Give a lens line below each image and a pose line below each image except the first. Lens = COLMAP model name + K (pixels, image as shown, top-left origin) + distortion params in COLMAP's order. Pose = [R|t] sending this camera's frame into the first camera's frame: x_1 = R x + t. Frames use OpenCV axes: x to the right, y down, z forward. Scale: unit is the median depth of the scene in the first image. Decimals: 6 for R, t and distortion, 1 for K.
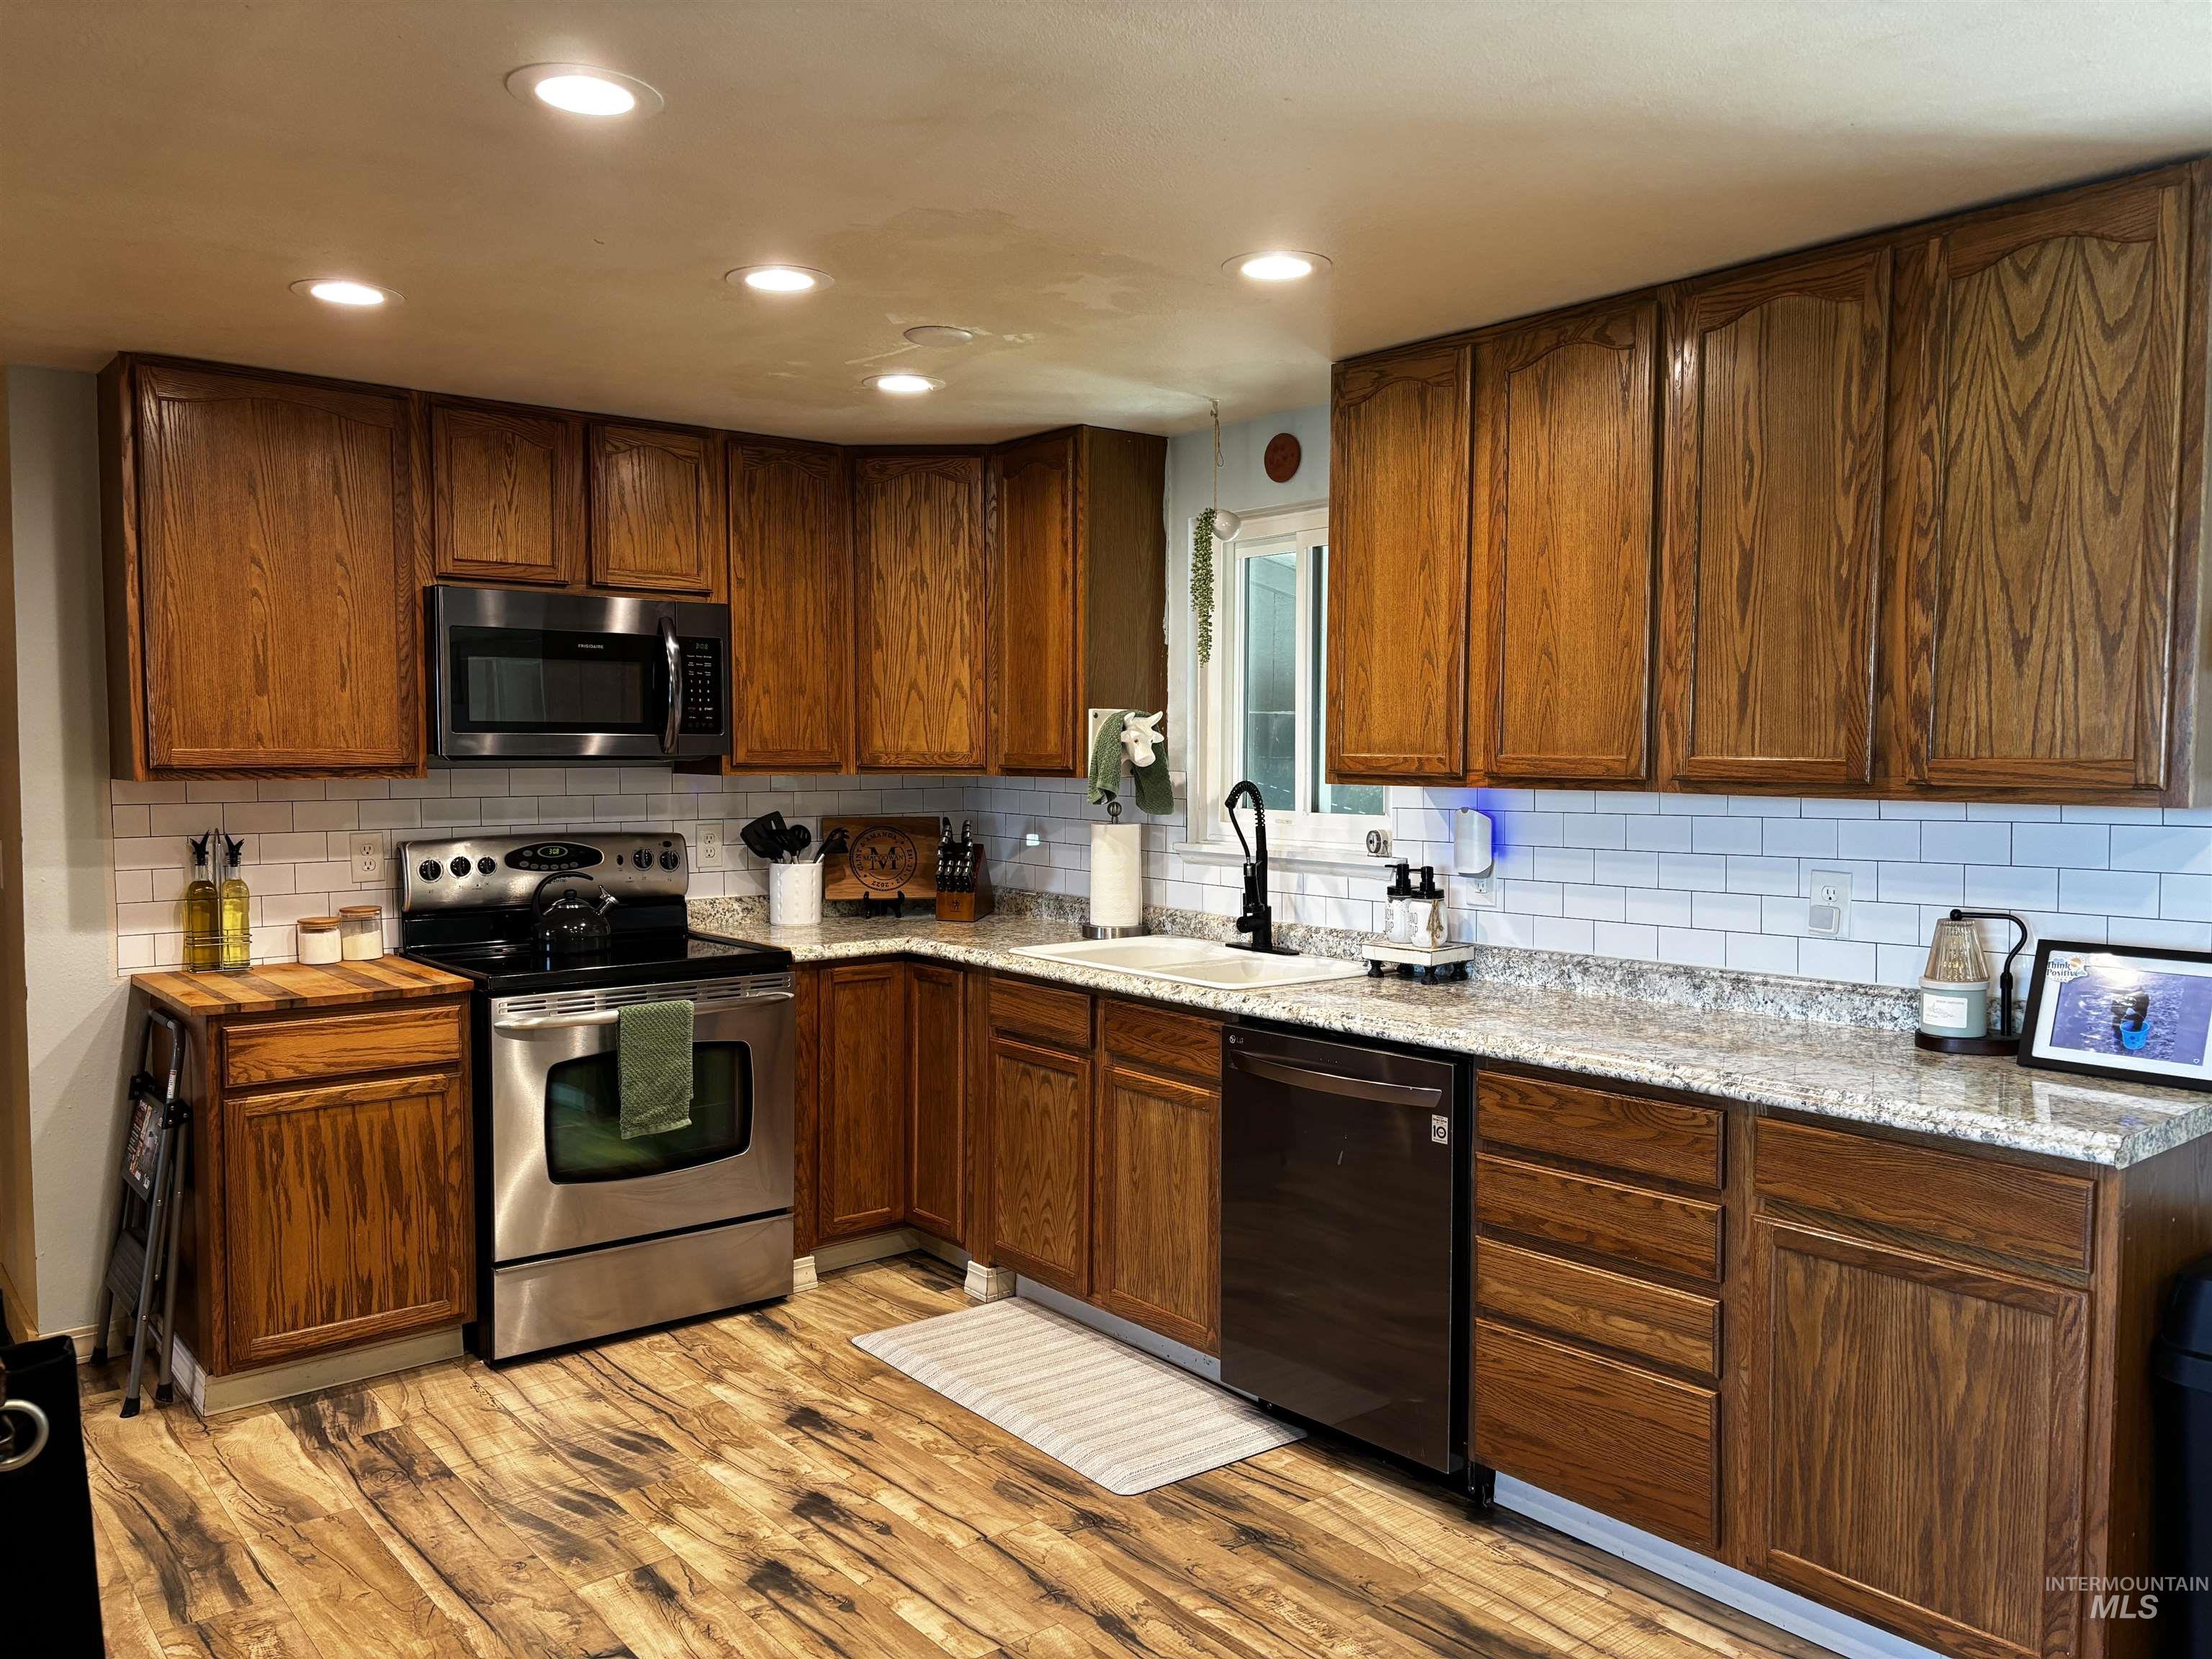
lens RADIAL K [[1706.0, 0, 1106.0], [0, 1706.0, 829.5], [0, 0, 1]] dist [0.067645, -0.002262]
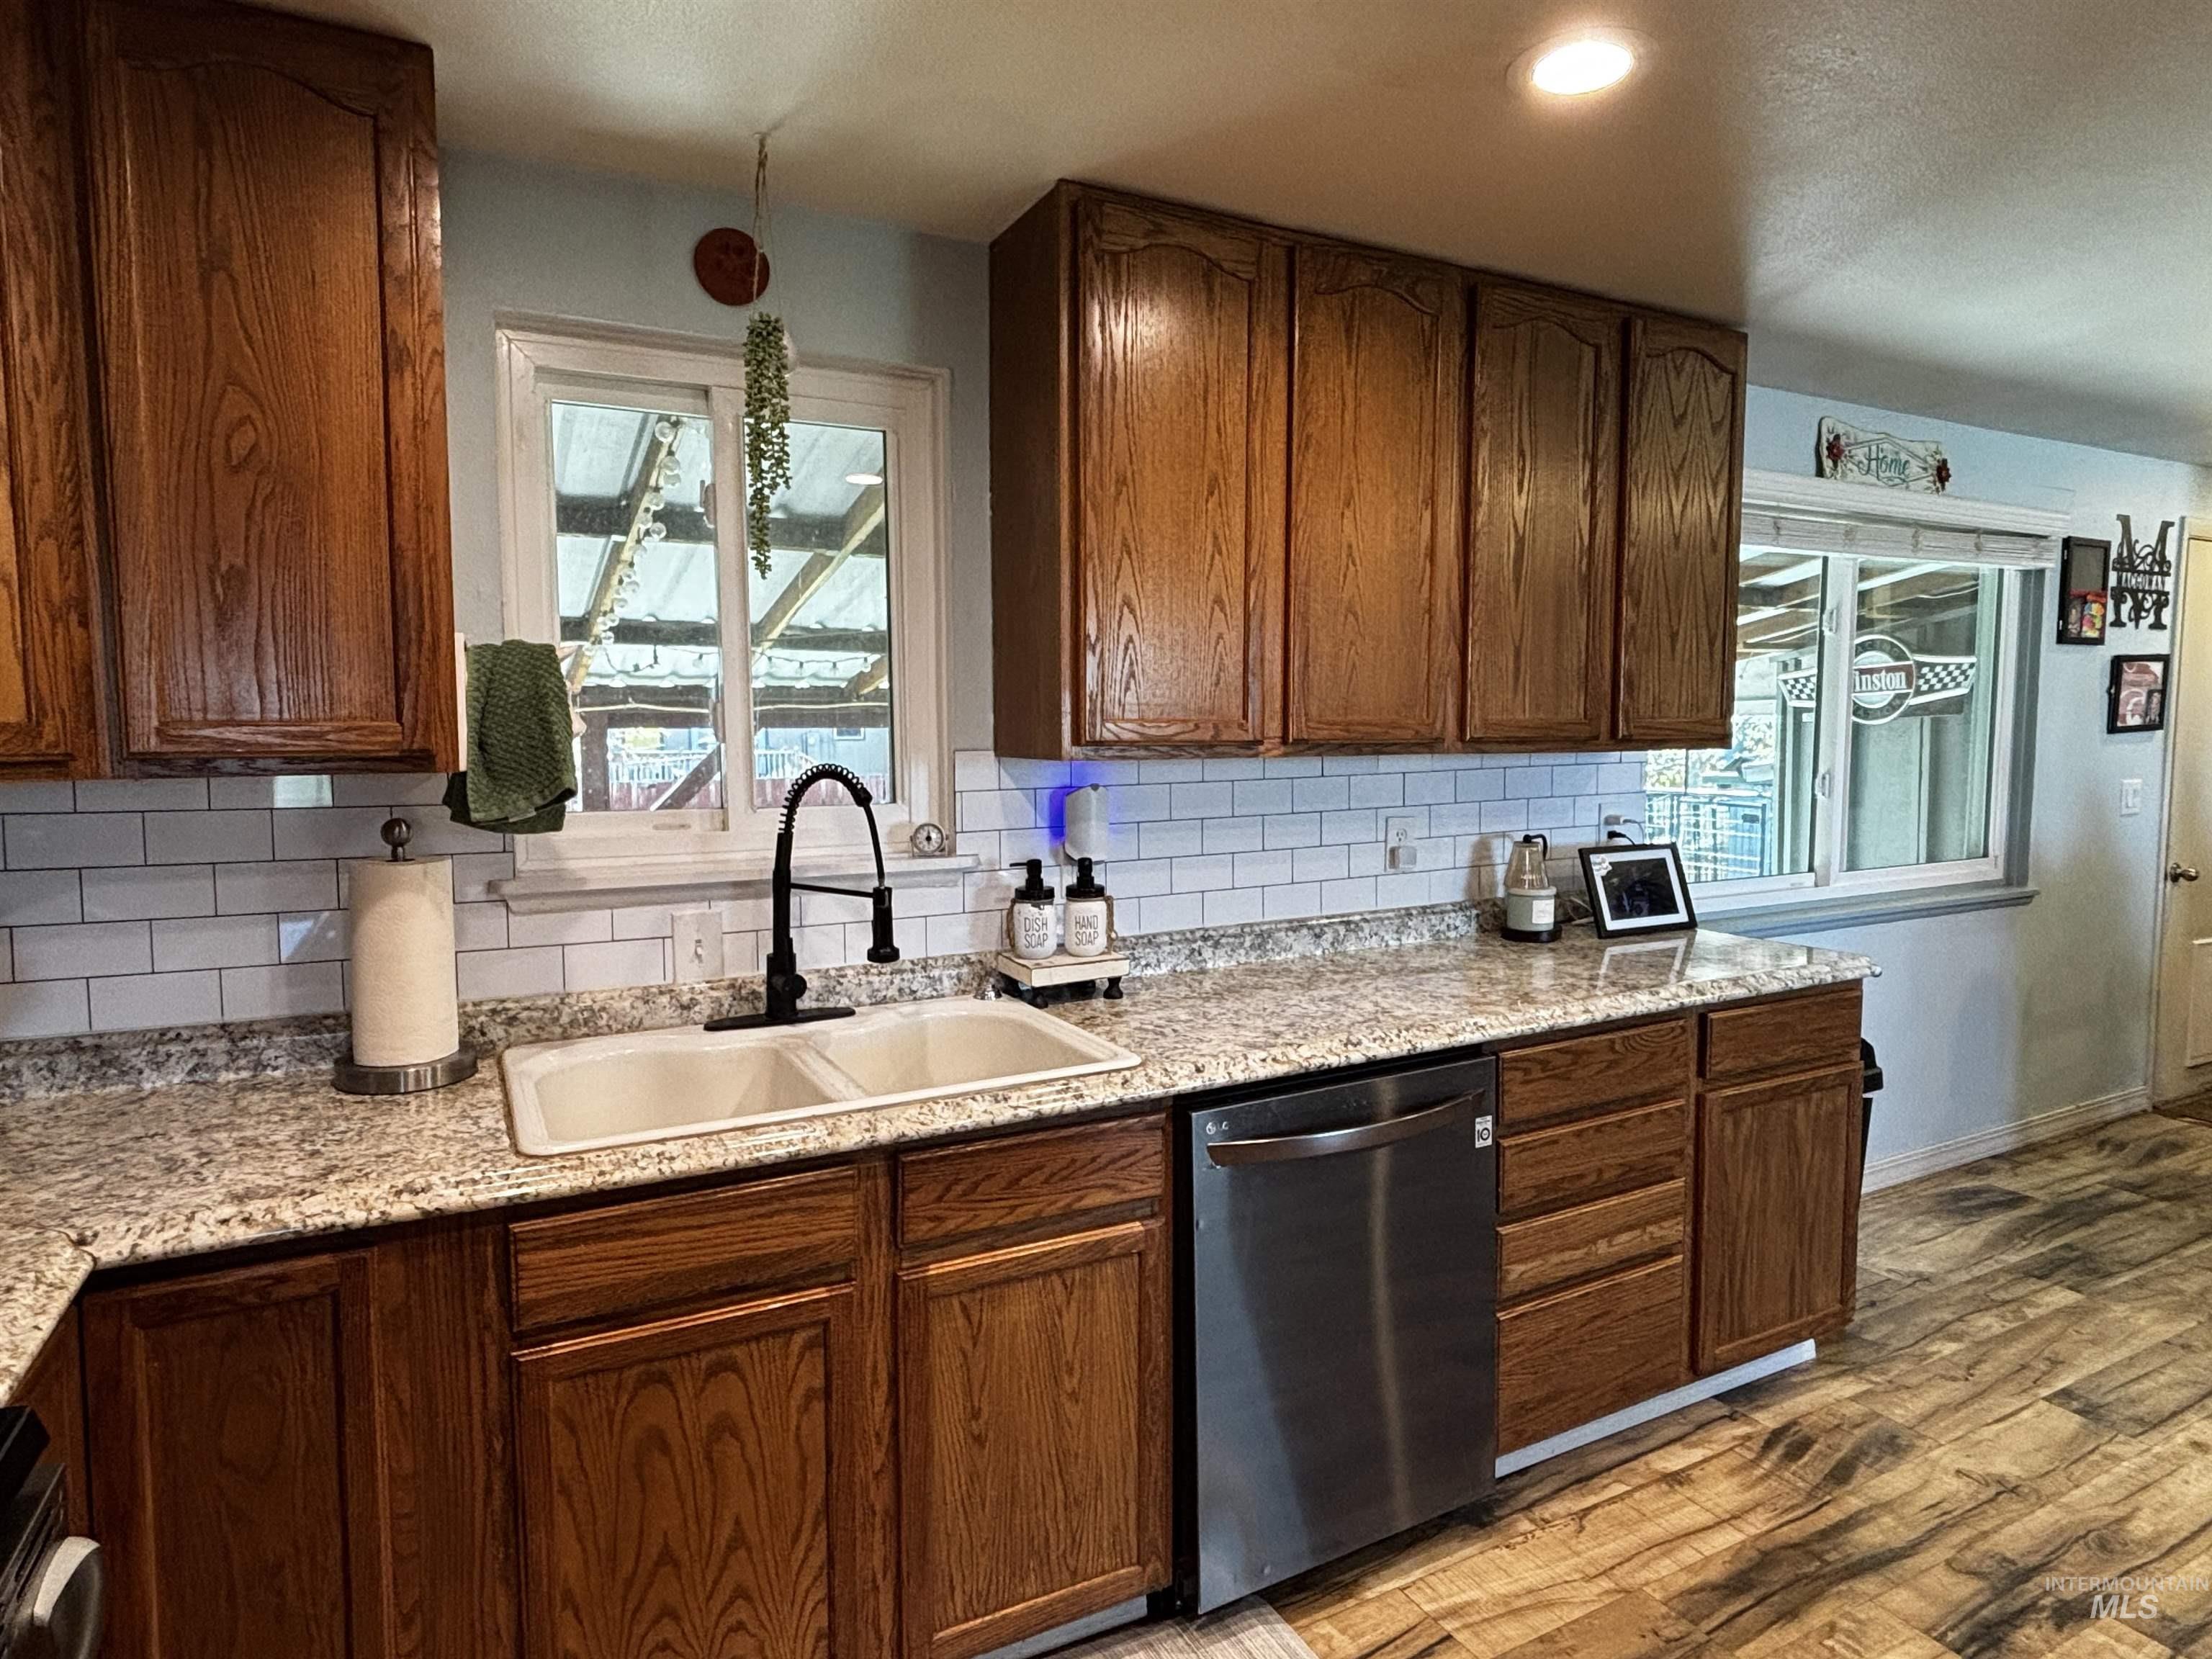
lens RADIAL K [[1264.9, 0, 1112.4], [0, 1264.9, 817.5], [0, 0, 1]] dist [0.006976, 0.001012]
pose [[0.183257, -0.075275, 0.980179, -0.451156], [0.048914, 0.996527, 0.067385, -0.041290], [-0.981847, 0.035596, 0.186303, 0.996598]]
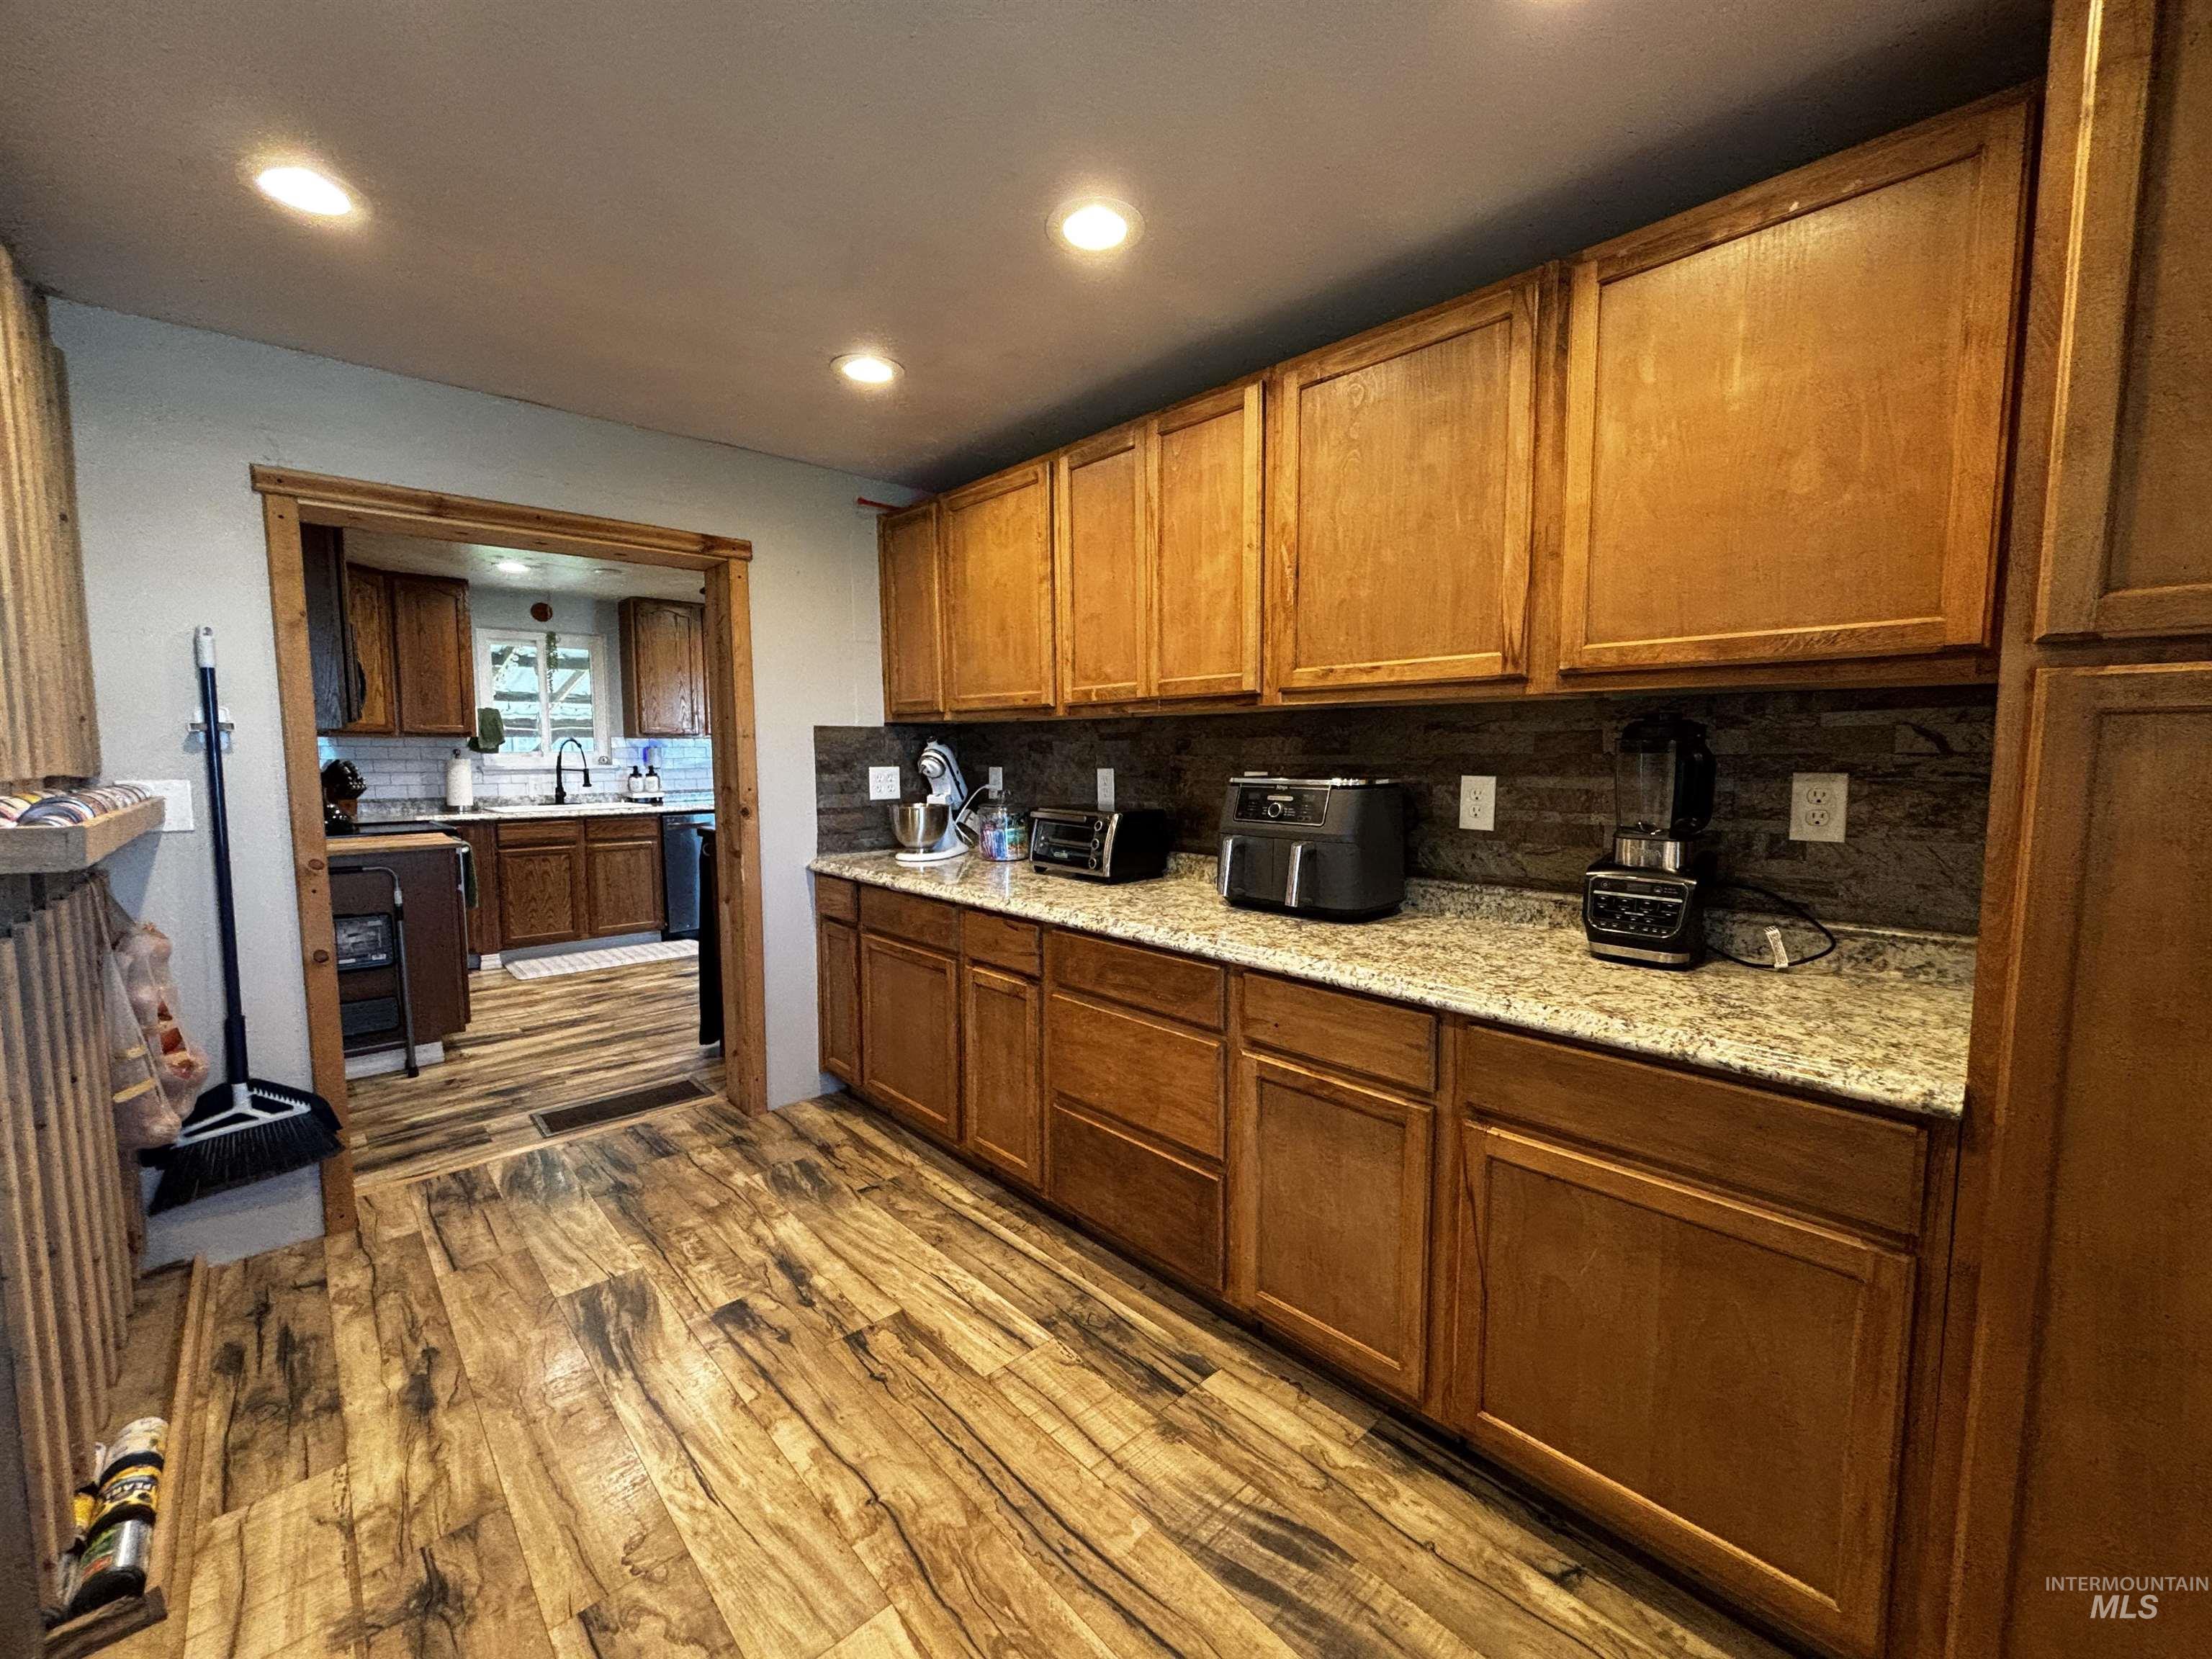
lens RADIAL K [[896.3, 0, 1106.0], [0, 896.3, 829.5], [0, 0, 1]] dist [-0.003747, -0.000228]
pose [[-0.080088, -0.093231, 0.992418, -1.673987], [0.046627, 0.994176, 0.097159, 0.022346], [-0.995697, 0.054054, -0.075274, 0.363542]]
